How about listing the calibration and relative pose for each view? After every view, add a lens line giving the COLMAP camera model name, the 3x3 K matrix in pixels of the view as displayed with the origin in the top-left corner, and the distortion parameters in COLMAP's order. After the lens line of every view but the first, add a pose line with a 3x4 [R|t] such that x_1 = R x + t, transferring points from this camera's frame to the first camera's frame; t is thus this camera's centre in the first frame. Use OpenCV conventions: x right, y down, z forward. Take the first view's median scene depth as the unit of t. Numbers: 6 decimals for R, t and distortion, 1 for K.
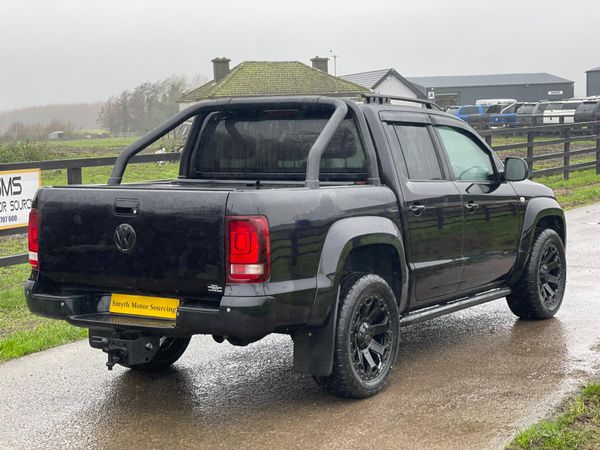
lens RADIAL K [[1103.9, 0, 300.0], [0, 1103.9, 221.2], [0, 0, 1]] dist [0.249723, 0.000000]
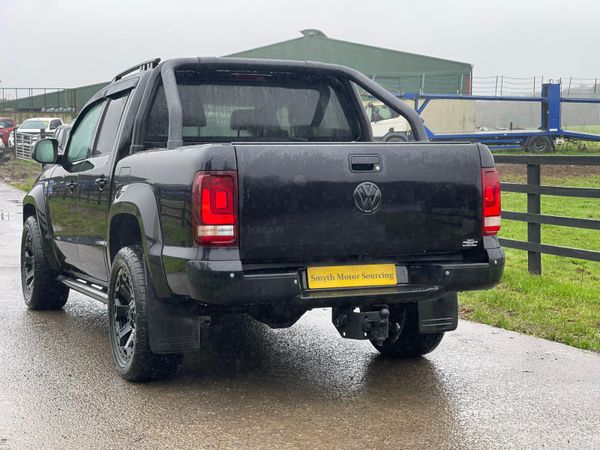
lens RADIAL K [[1103.9, 0, 299.1], [0, 1103.9, 223.2], [0, 0, 1]] dist [0.249723, 0.000000]
pose [[0.552684, -0.033493, 0.832718, -0.857463], [0.066071, 0.997808, -0.003719, 0.032385], [-0.830768, 0.057074, 0.553685, 0.511923]]
